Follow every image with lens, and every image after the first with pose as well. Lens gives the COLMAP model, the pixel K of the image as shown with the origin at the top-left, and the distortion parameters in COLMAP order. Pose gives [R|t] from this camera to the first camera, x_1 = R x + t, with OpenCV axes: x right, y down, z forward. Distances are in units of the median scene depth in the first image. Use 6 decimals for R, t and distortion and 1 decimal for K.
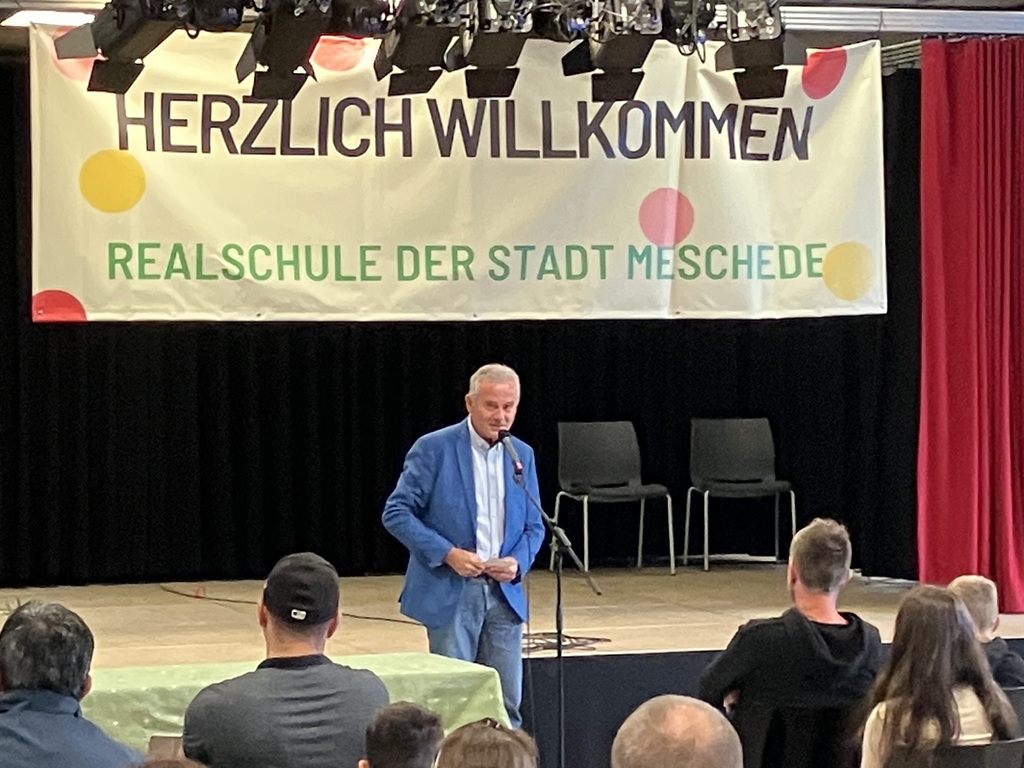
lens RADIAL K [[3164.1, 0, 511.9], [0, 3164.1, 379.3], [0, 0, 1]] dist [0.356040, 0.000000]
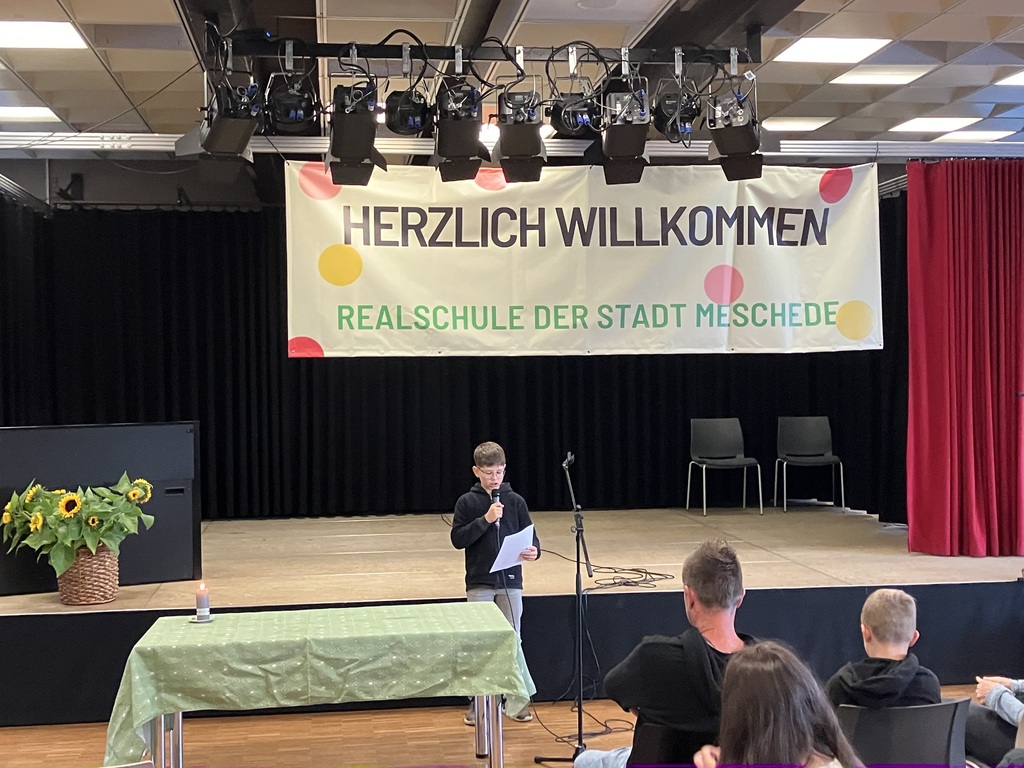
lens RADIAL K [[1338.9, 0, 504.0], [0, 1338.9, 365.8], [0, 0, 1]] dist [0.118806, 0.000000]
pose [[0.977989, -0.004923, -0.208598, 0.081283], [0.001674, 0.999875, -0.015747, -0.003795], [0.208650, 0.015051, 0.977875, 0.377139]]
